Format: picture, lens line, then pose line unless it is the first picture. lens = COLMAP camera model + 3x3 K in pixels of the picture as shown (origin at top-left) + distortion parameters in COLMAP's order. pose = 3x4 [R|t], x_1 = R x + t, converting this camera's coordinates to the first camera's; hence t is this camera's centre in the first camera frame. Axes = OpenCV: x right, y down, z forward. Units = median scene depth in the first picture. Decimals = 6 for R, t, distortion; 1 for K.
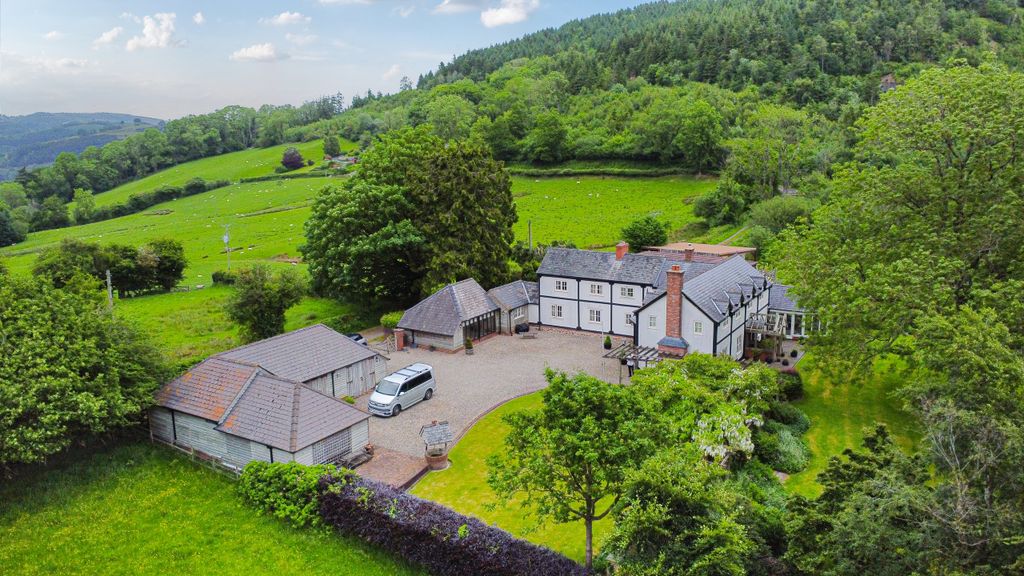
lens RADIAL K [[772.1, 0, 513.4], [0, 772.1, 286.7], [0, 0, 1]] dist [0.009258, -0.012215]
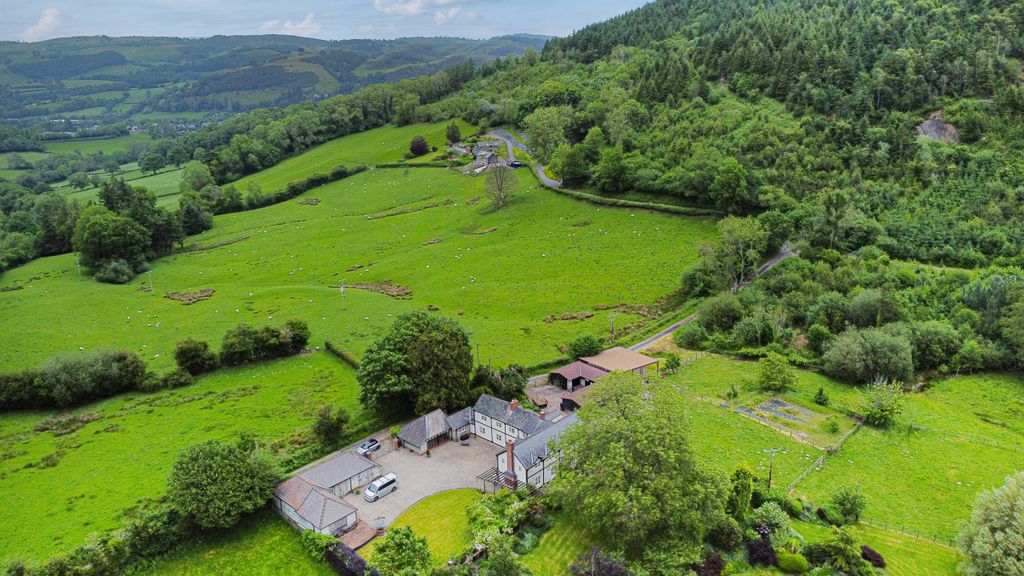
lens RADIAL K [[772.1, 0, 509.6], [0, 772.1, 288.5], [0, 0, 1]] dist [0.009258, -0.012215]
pose [[0.981095, 0.049607, -0.187059, 0.110939], [-0.029433, 0.993592, 0.109127, -0.126060], [0.191274, -0.101558, 0.976269, -0.188111]]
